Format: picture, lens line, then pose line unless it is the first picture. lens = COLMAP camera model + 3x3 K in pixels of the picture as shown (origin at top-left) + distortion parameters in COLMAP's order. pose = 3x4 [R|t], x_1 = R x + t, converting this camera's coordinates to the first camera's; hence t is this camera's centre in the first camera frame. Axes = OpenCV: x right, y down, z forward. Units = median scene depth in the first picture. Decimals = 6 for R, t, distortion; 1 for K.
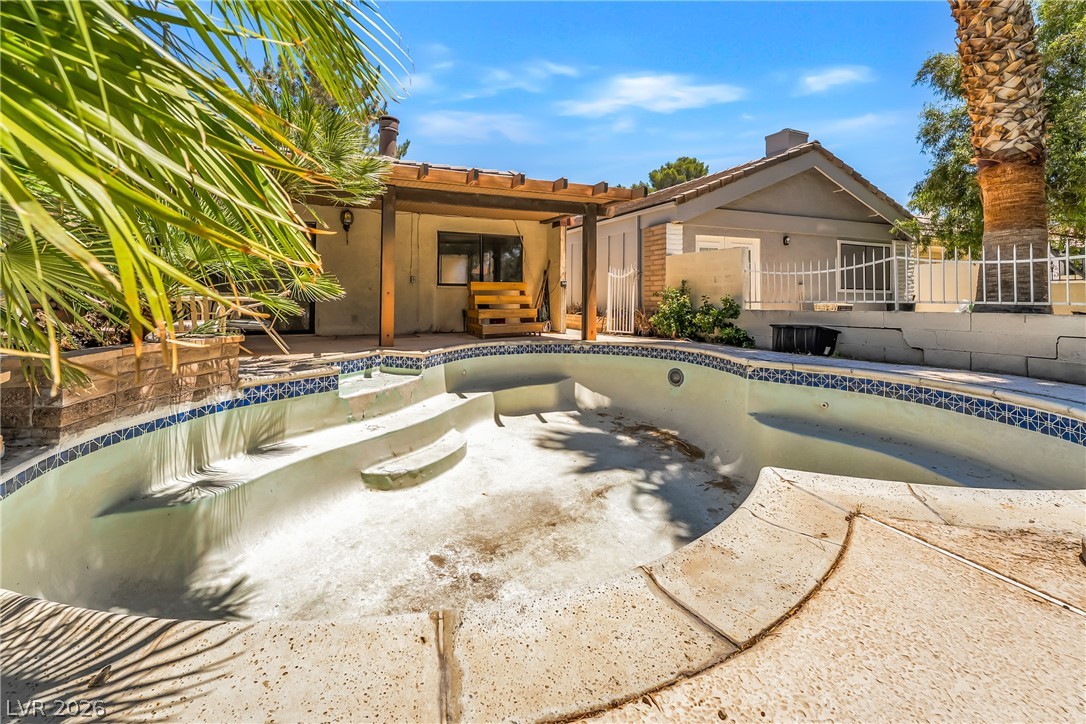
lens RADIAL K [[453.6, 0, 497.4], [0, 453.6, 304.0], [0, 0, 1]] dist [-0.032642, 0.000125]
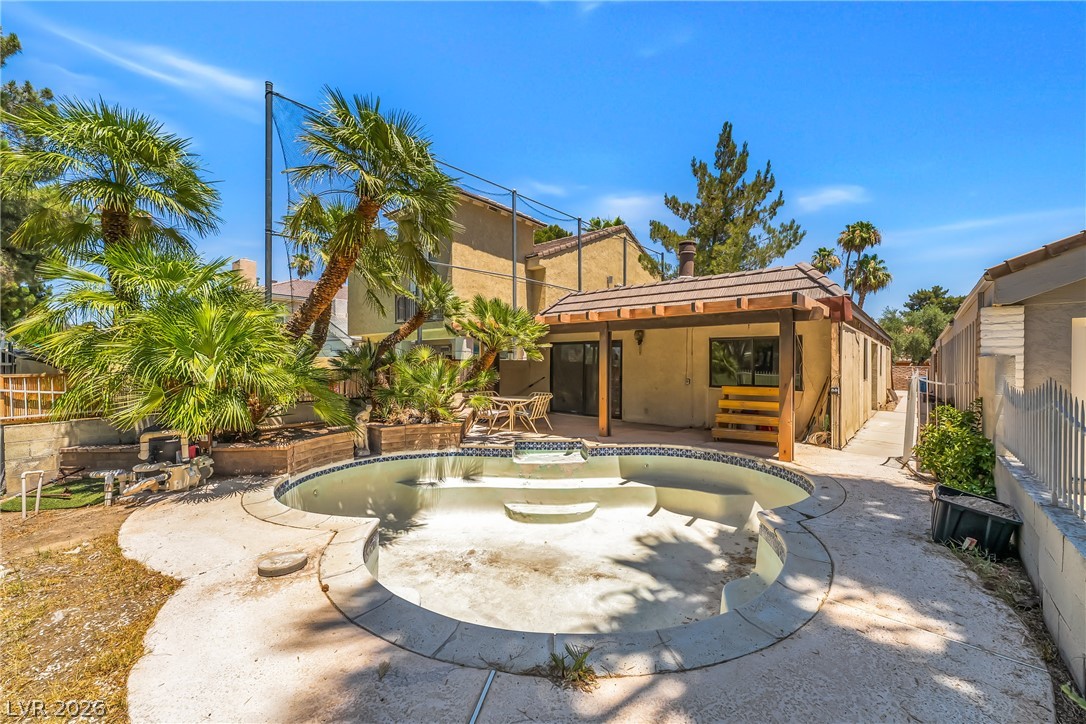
lens RADIAL K [[438.2, 0, 546.0], [0, 438.2, 367.7], [0, 0, 1]] dist [-0.000907, 0.000022]
pose [[0.486280, 0.001614, -0.873801, 1.502593], [-0.008724, 0.999957, -0.003007, -0.199734], [0.873759, 0.009085, 0.486274, 0.316551]]
